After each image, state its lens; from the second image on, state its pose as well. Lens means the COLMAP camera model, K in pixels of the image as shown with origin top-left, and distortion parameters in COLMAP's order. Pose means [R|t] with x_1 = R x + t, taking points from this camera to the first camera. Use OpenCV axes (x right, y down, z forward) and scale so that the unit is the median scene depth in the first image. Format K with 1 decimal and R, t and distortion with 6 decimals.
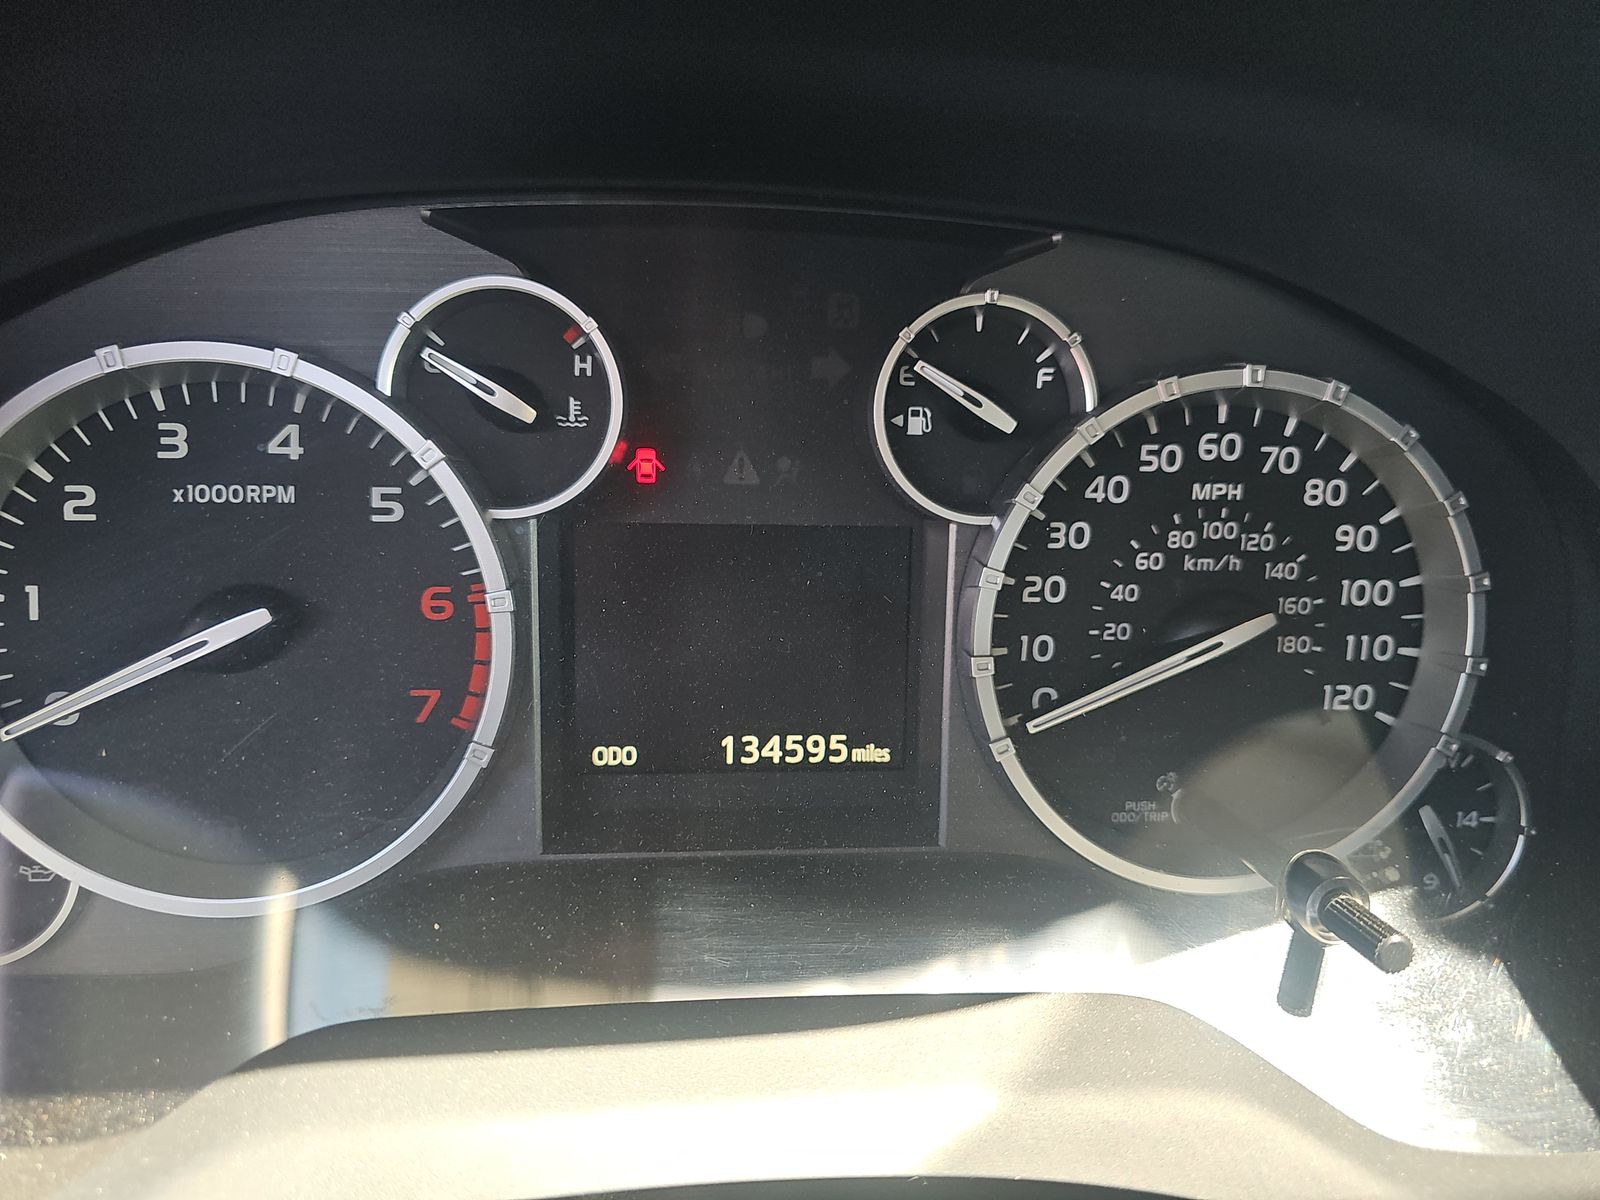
lens RADIAL K [[997.5, 0, 800.0], [0, 997.5, 600.0], [0, 0, 1]] dist [-0.010657, -0.002411]
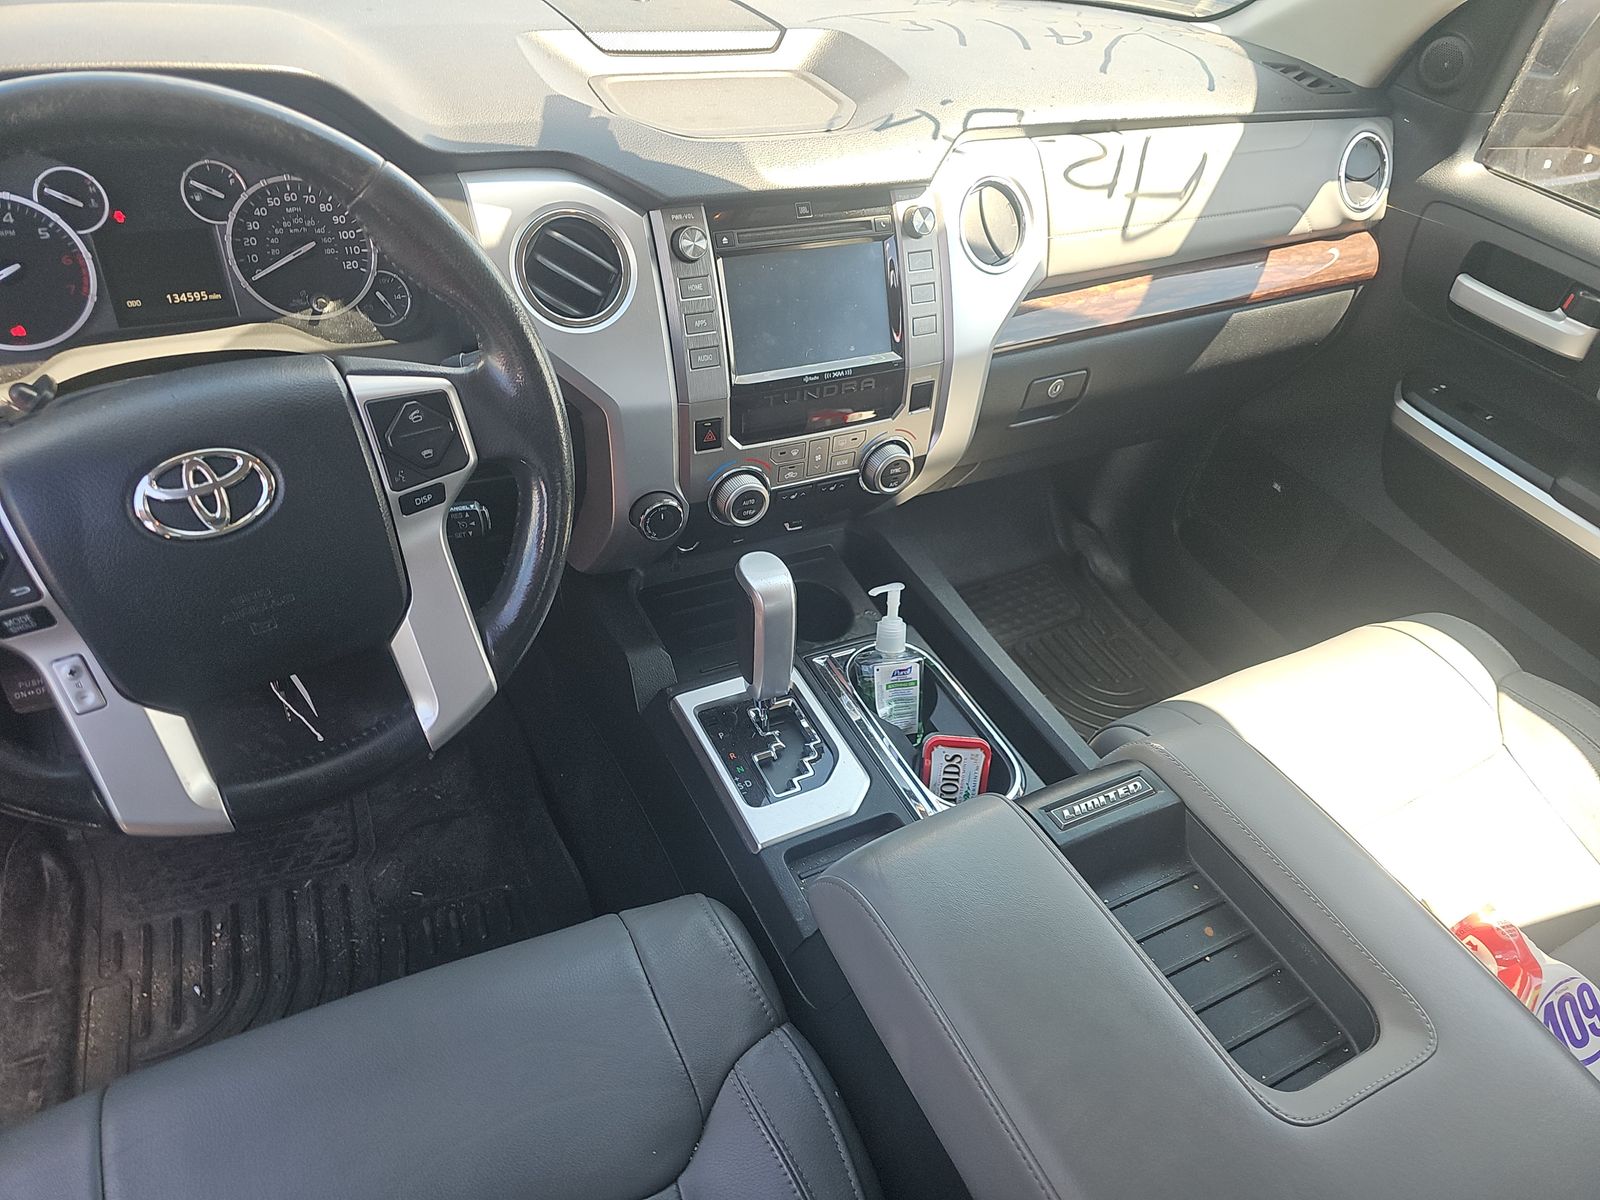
lens RADIAL K [[1067.3, 0, 801.9], [0, 1067.3, 627.4], [0, 0, 1]] dist [0.032921, -0.023174]
pose [[0.918947, -0.223000, 0.325281, 0.527523], [0.151167, 0.960961, 0.231739, 0.781886], [-0.364260, -0.163784, 0.916782, -3.820694]]
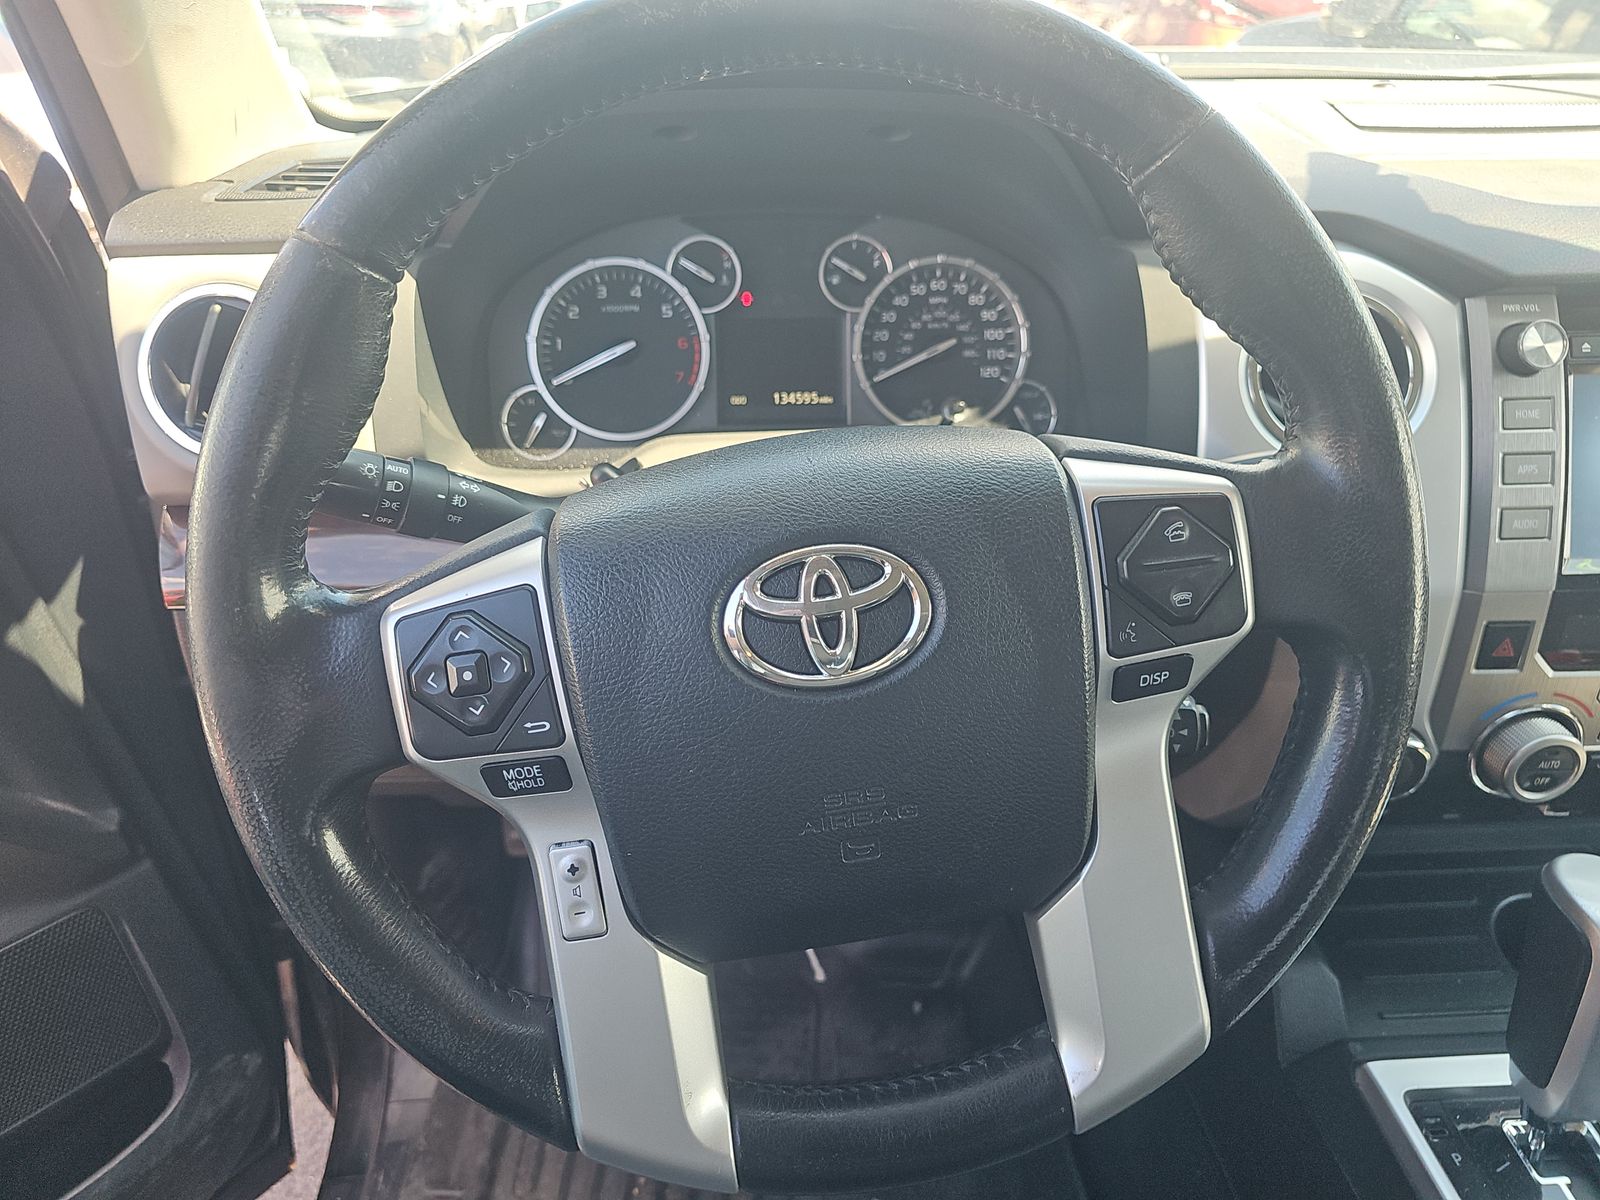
lens RADIAL K [[1067.3, 0, 801.9], [0, 1067.3, 627.4], [0, 0, 1]] dist [0.032921, -0.023174]
pose [[0.998714, -0.028412, -0.041985, 0.123144], [0.028608, 0.999582, 0.004057, 0.872189], [0.041852, -0.005253, 0.999110, -2.294729]]
